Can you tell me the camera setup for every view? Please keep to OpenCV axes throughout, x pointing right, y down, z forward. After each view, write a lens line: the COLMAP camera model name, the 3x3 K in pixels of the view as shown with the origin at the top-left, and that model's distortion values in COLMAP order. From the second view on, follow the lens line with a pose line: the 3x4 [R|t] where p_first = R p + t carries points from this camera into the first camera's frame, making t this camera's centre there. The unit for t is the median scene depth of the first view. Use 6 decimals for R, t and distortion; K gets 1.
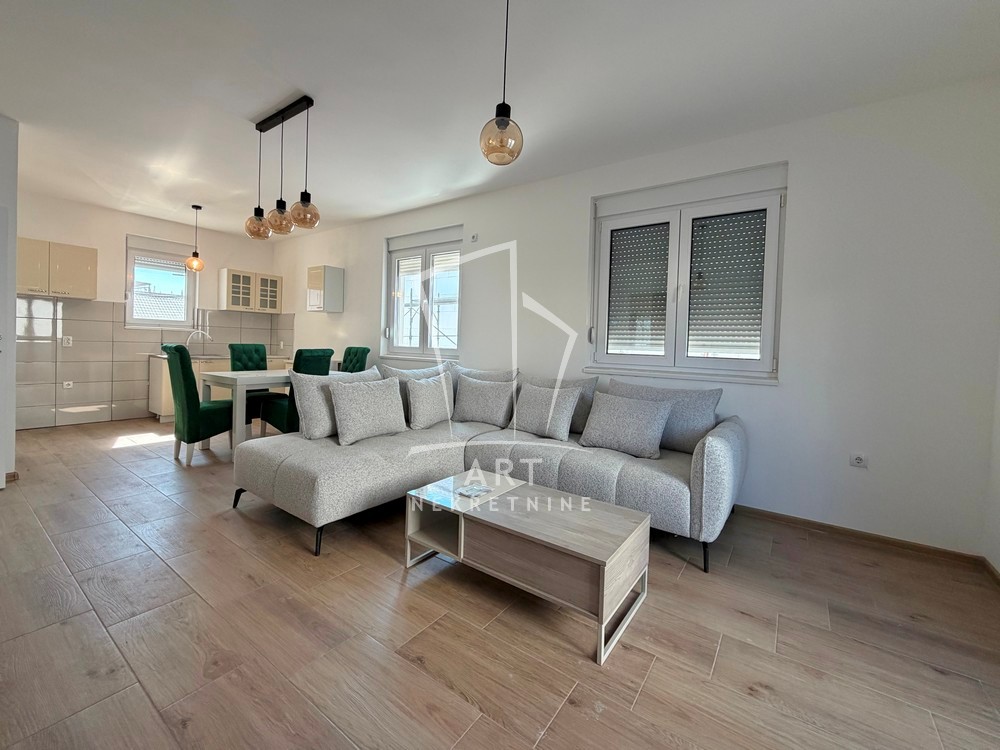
lens RADIAL K [[414.3, 0, 492.1], [0, 414.3, 350.6], [0, 0, 1]] dist [-0.001429, 0.000065]
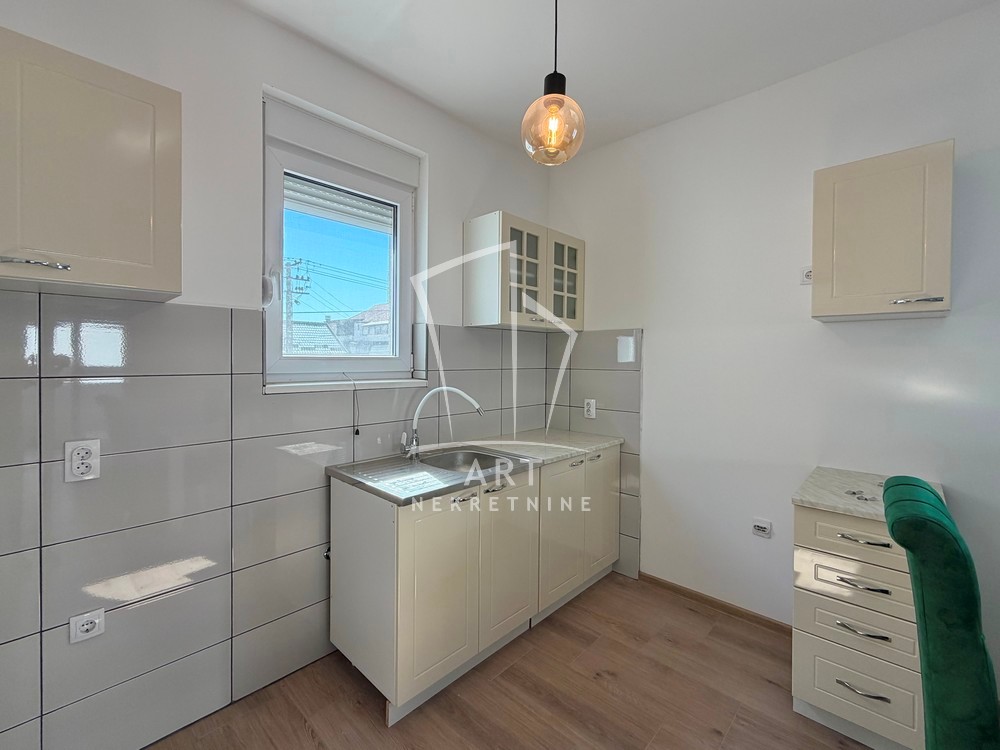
lens RADIAL K [[429.7, 0, 493.2], [0, 429.7, 361.3], [0, 0, 1]] dist [-0.001567, -0.000216]
pose [[0.990060, -0.021627, -0.138975, -0.667376], [0.020249, 0.999731, -0.011321, -0.069417], [0.139183, 0.008395, 0.990231, 0.700067]]
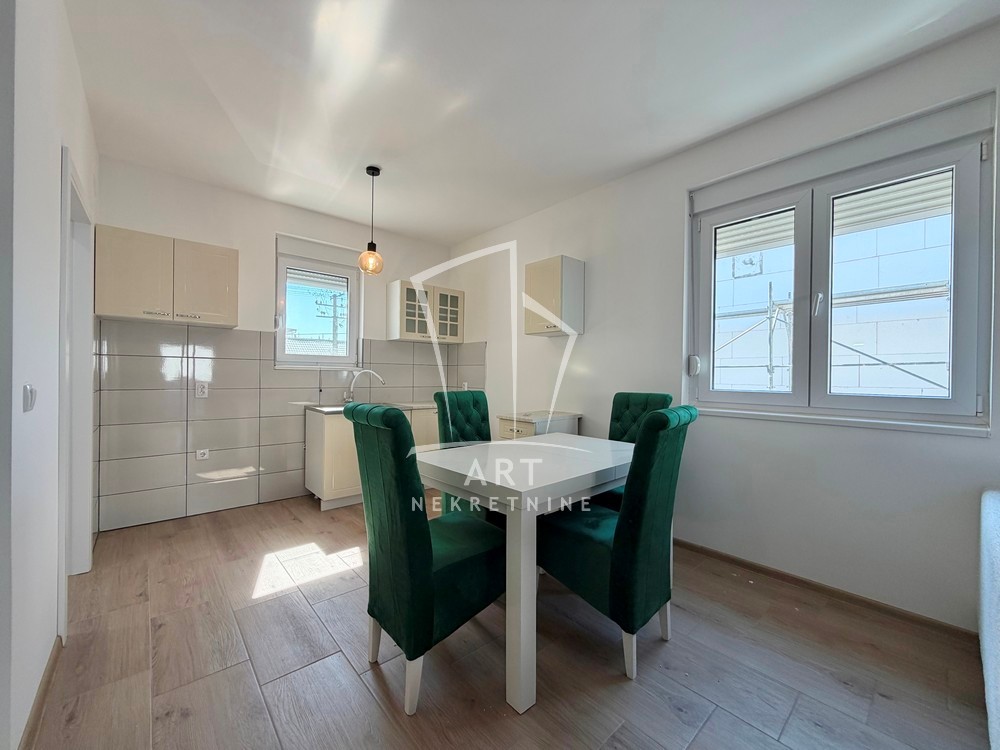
lens RADIAL K [[397.9, 0, 497.0], [0, 397.9, 374.8], [0, 0, 1]] dist [0.000639, 0.000045]
pose [[0.975378, -0.019276, -0.219697, -0.375357], [0.014692, 0.999639, -0.022477, -0.023038], [0.220051, 0.018696, 0.975309, 0.428812]]
